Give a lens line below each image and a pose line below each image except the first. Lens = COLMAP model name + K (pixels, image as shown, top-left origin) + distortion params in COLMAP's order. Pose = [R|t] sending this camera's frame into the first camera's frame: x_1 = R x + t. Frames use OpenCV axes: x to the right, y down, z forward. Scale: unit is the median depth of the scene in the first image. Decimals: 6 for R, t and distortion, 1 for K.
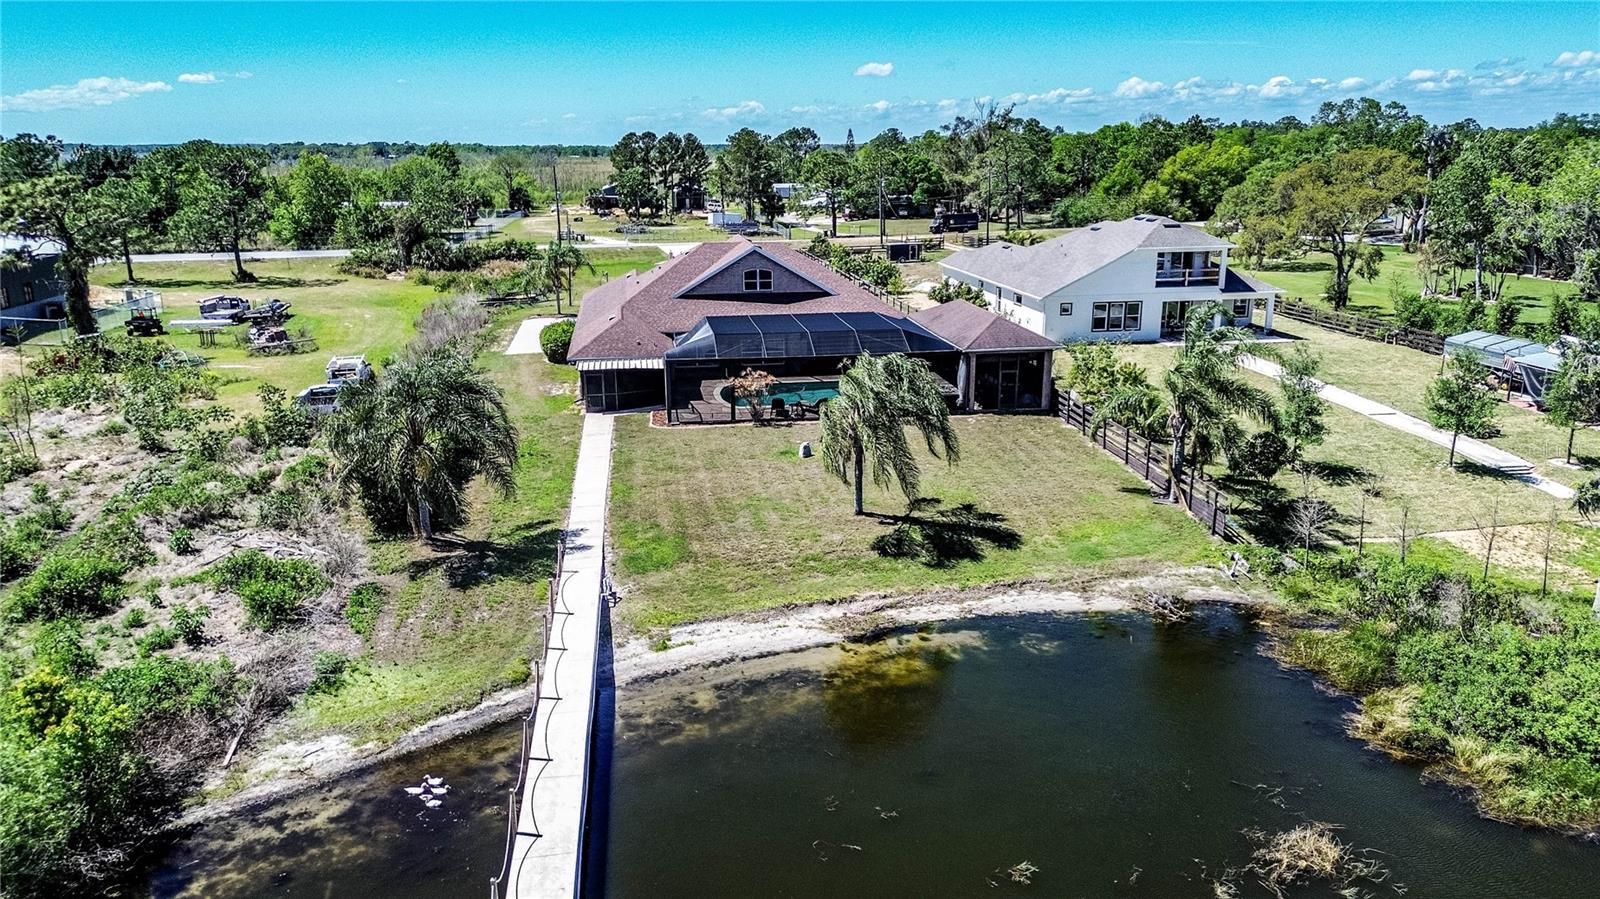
lens RADIAL K [[1128.4, 0, 811.2], [0, 1128.4, 451.2], [0, 0, 1]] dist [0.079818, -0.074818]
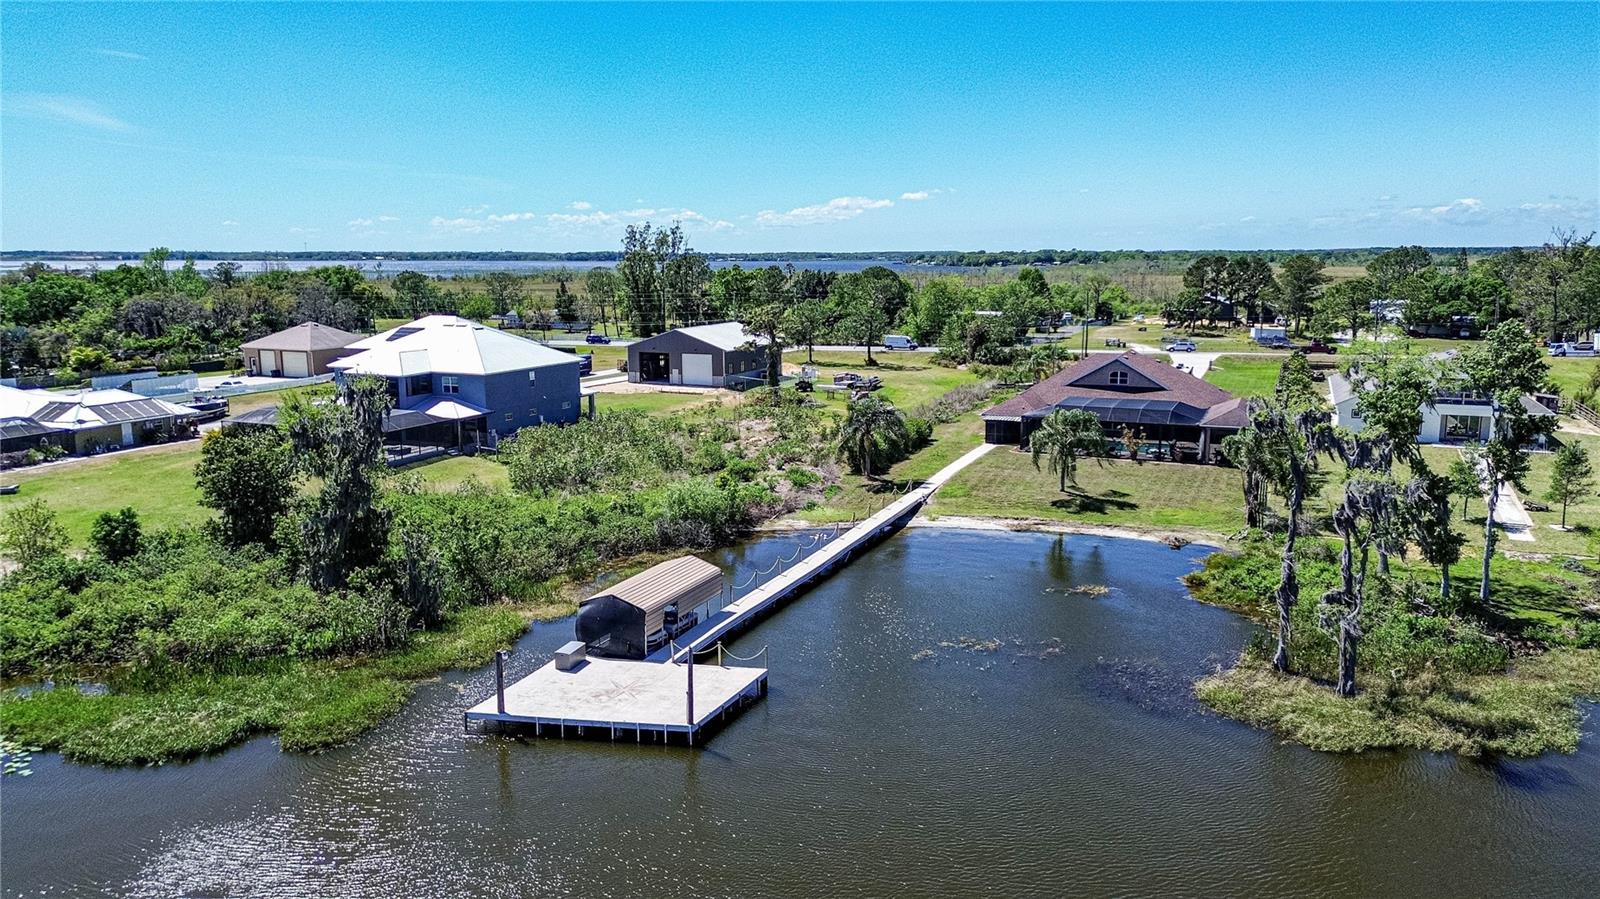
lens RADIAL K [[1128.4, 0, 806.0], [0, 1128.4, 454.2], [0, 0, 1]] dist [0.079818, -0.074818]
pose [[0.844599, 0.097947, -0.526365, 0.234402], [-0.141687, 0.988963, -0.043321, 0.047068], [0.516312, 0.111168, 0.849155, -0.311916]]
